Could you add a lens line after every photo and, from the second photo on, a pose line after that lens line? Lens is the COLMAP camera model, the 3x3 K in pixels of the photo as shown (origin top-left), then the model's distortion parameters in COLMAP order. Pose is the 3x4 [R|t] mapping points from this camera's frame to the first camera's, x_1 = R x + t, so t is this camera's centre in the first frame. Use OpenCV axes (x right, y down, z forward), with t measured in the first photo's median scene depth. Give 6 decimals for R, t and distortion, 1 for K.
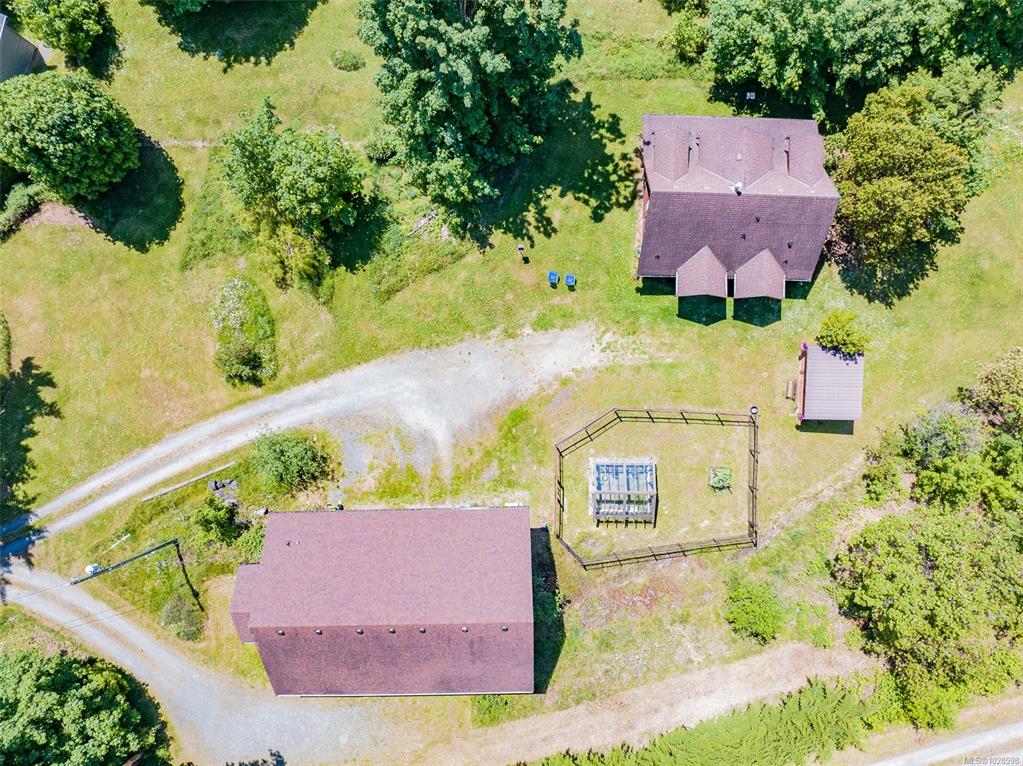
lens RADIAL K [[721.1, 0, 511.5], [0, 721.1, 383.0], [0, 0, 1]] dist [-0.033819, 0.001545]
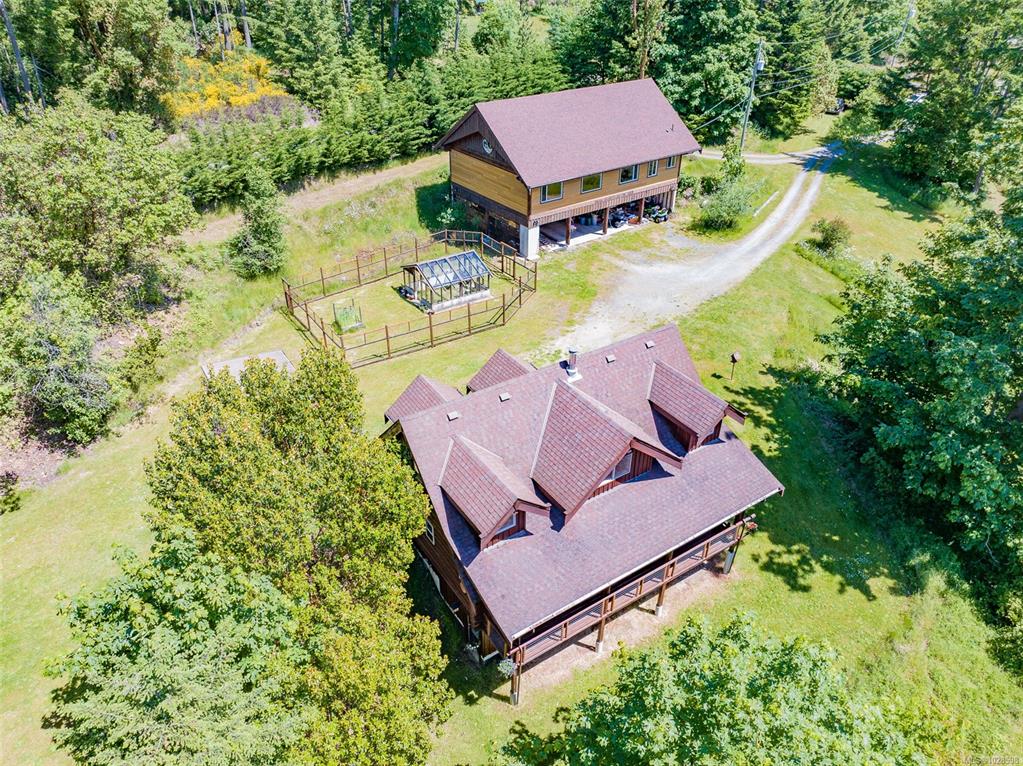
lens RADIAL K [[721.1, 0, 511.5], [0, 721.1, 383.0], [0, 0, 1]] dist [-0.033819, 0.001545]
pose [[-0.814888, 0.320198, -0.483146, 0.547624], [-0.579499, -0.466972, 0.667921, -0.541362], [-0.011749, 0.824264, 0.566084, 0.590037]]
